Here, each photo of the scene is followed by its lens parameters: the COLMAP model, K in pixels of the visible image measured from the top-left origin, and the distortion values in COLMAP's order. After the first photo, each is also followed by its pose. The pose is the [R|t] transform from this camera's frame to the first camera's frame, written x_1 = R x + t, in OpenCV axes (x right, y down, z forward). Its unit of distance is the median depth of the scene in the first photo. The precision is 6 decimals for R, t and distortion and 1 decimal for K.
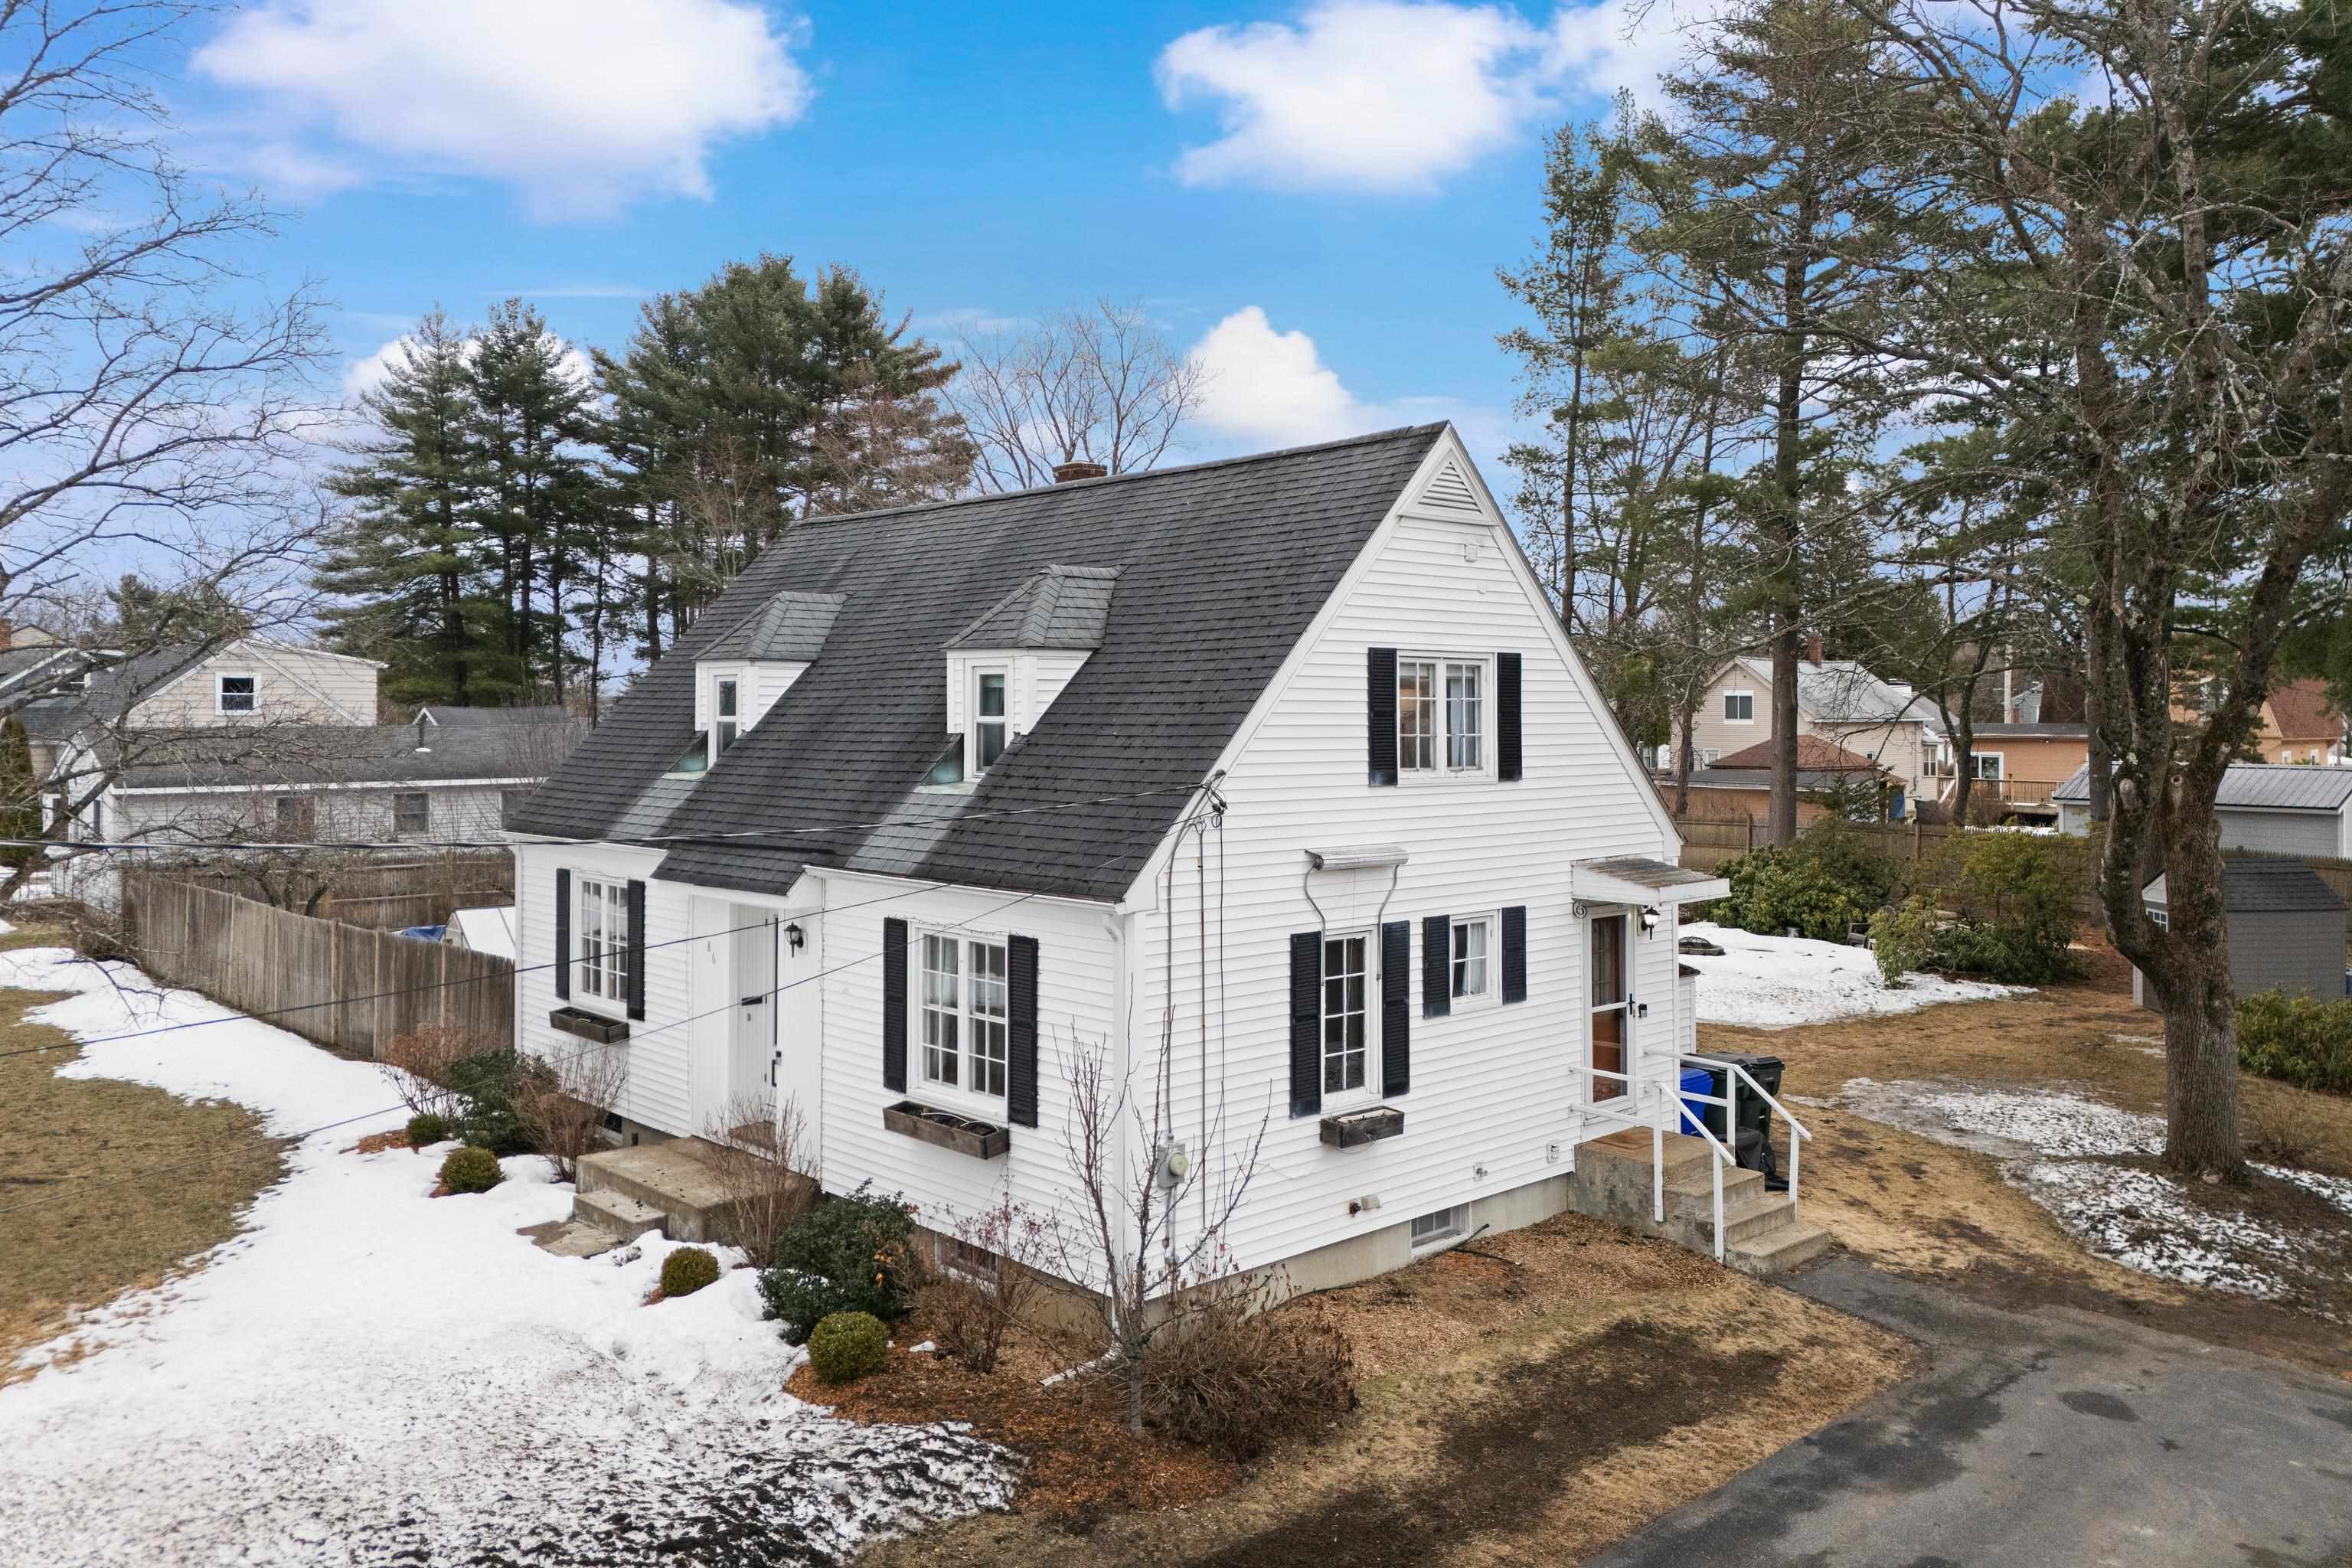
lens RADIAL K [[1716.9, 0, 1191.4], [0, 1716.9, 774.4], [0, 0, 1]] dist [0.059117, -0.039139]
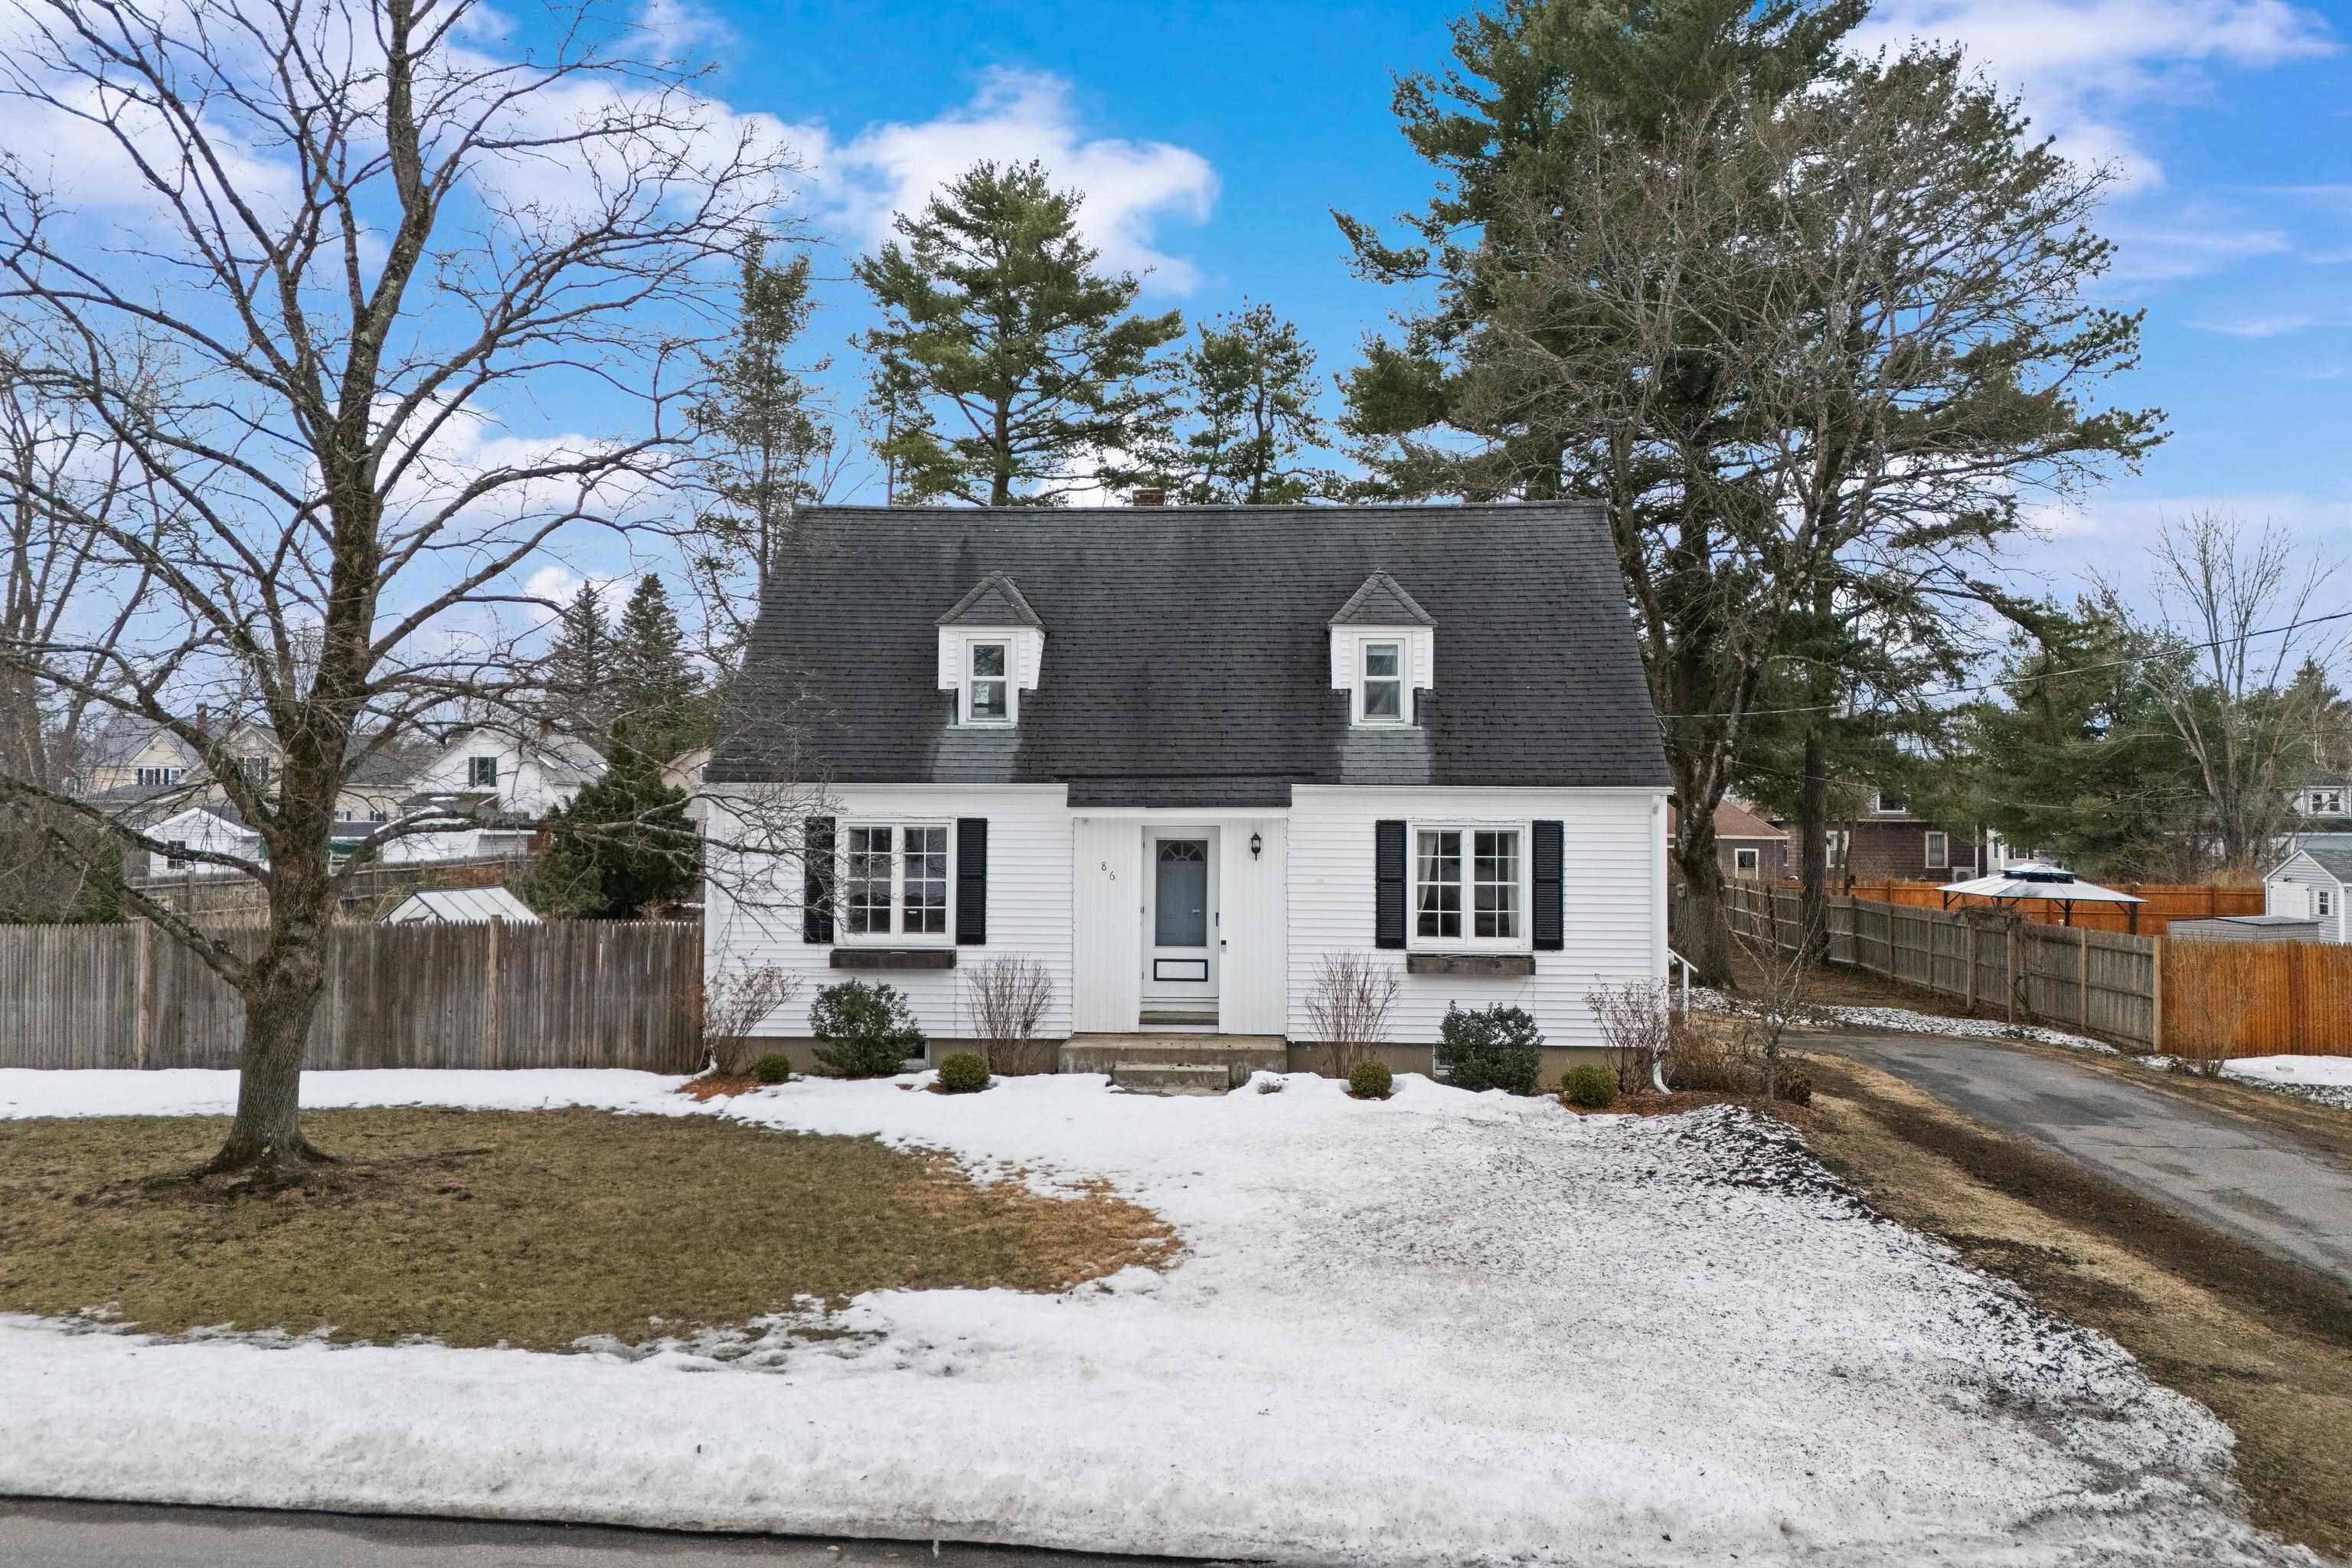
lens RADIAL K [[1716.9, 0, 1173.8], [0, 1716.9, 798.9], [0, 0, 1]] dist [0.059117, -0.039139]
pose [[0.712924, 0.011808, 0.701142, -0.999474], [0.018844, 0.999175, -0.035988, 0.091656], [-0.700988, 0.038869, 0.712113, 0.137825]]
